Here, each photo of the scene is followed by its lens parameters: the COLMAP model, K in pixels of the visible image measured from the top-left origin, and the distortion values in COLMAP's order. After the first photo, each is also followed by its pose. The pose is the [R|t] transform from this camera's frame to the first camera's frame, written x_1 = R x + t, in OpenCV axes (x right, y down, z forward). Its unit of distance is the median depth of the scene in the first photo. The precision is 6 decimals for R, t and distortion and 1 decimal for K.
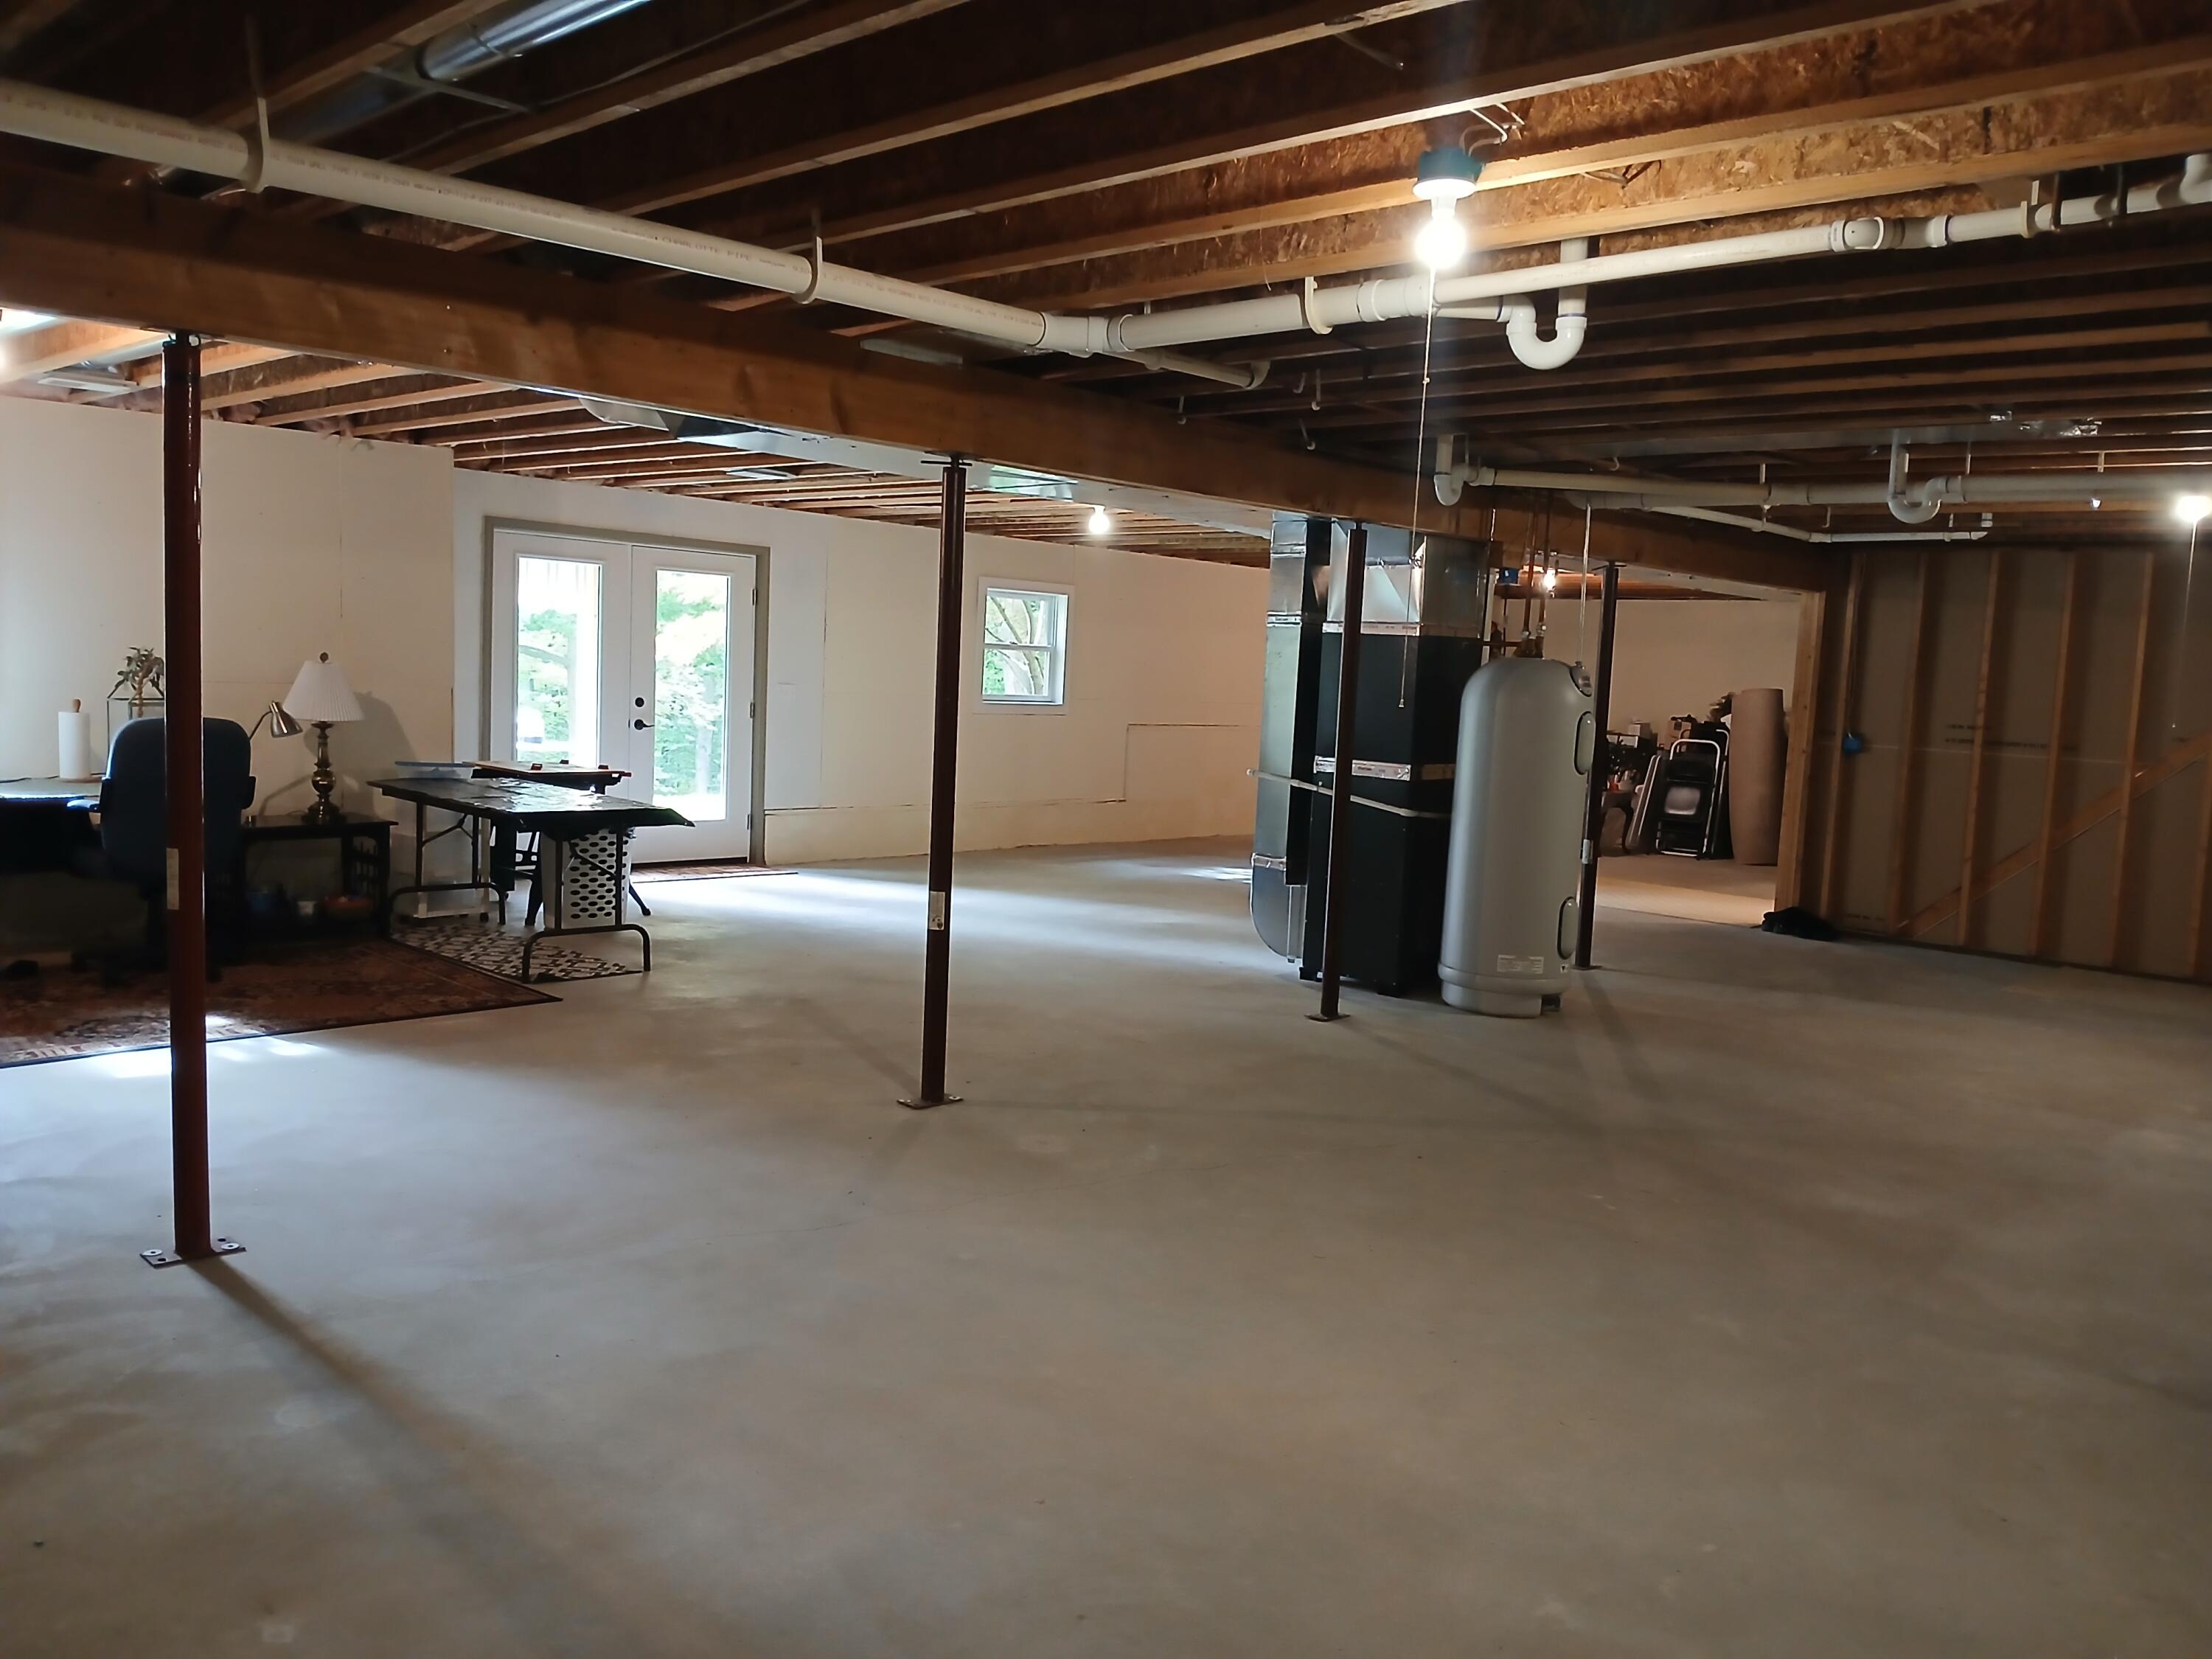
lens RADIAL K [[1746.4, 0, 1108.4], [0, 1746.4, 829.3], [0, 0, 1]] dist [0.000112, -0.000093]
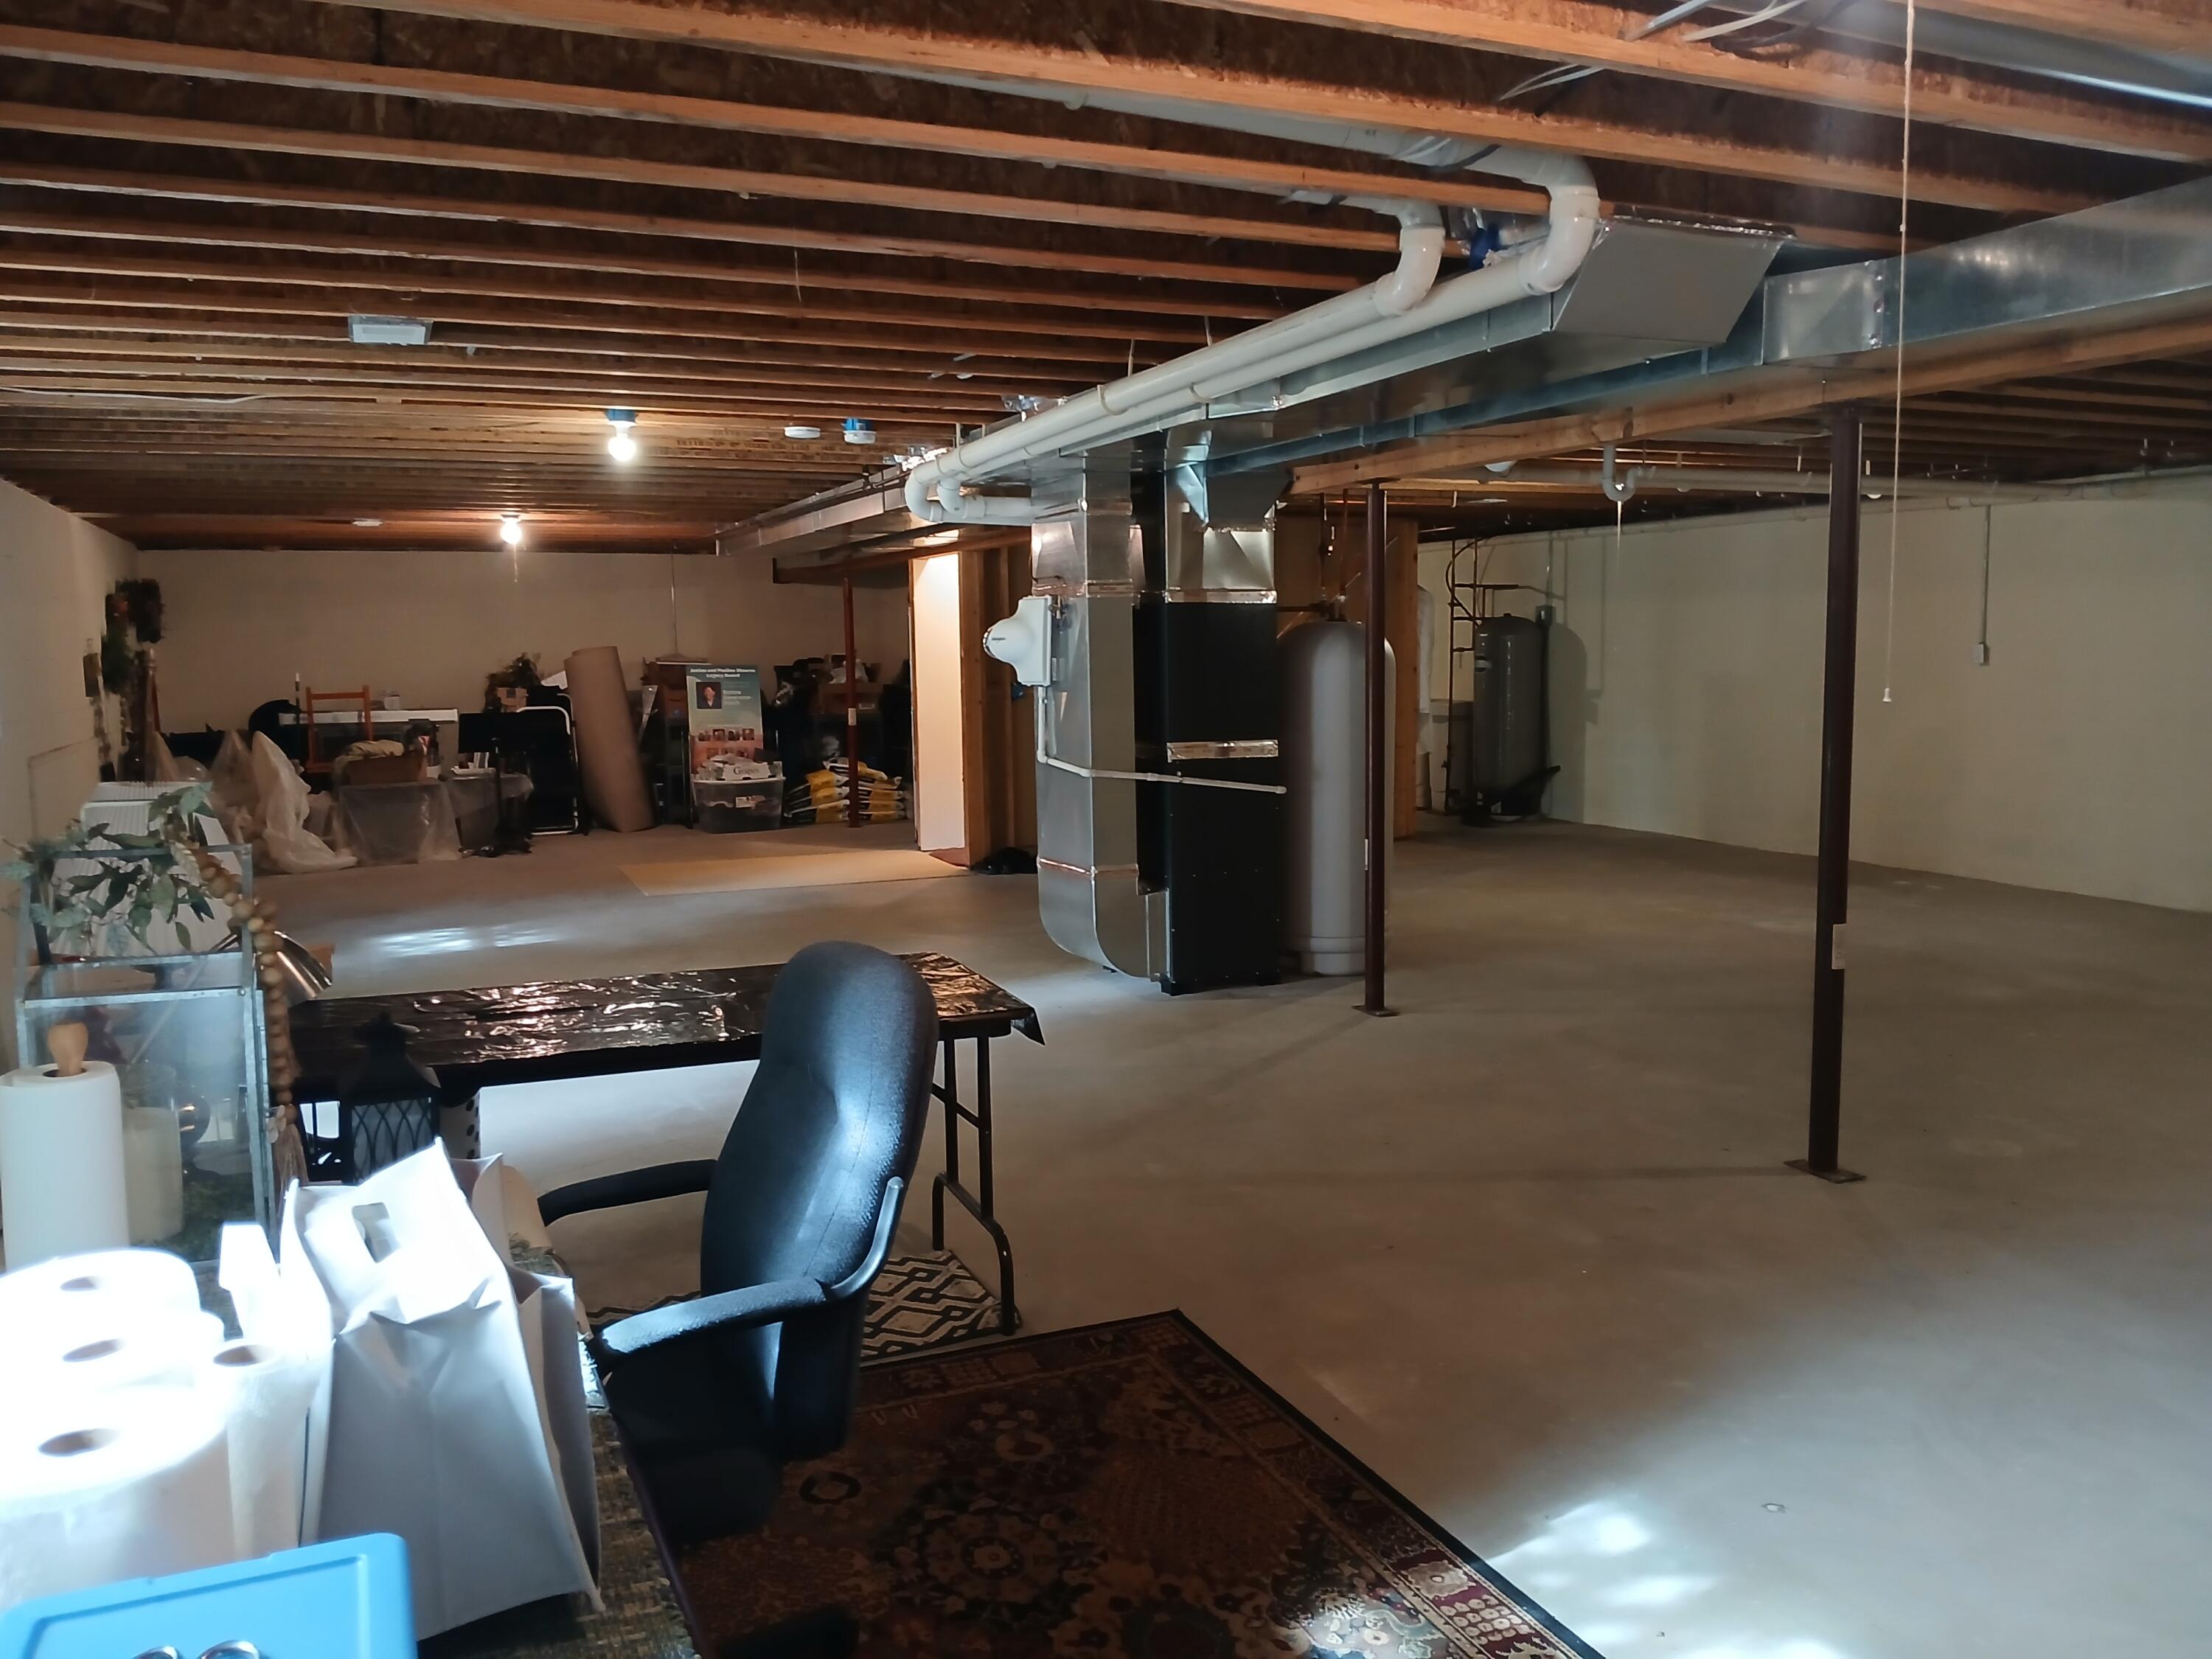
lens RADIAL K [[1746.4, 0, 1106.5], [0, 1746.4, 831.0], [0, 0, 1]] dist [0.000112, -0.000093]
pose [[0.393695, -0.149210, 0.907051, -0.698708], [0.117097, 0.986840, 0.111510, -0.099845], [-0.911752, 0.062312, 0.405986, 0.675417]]
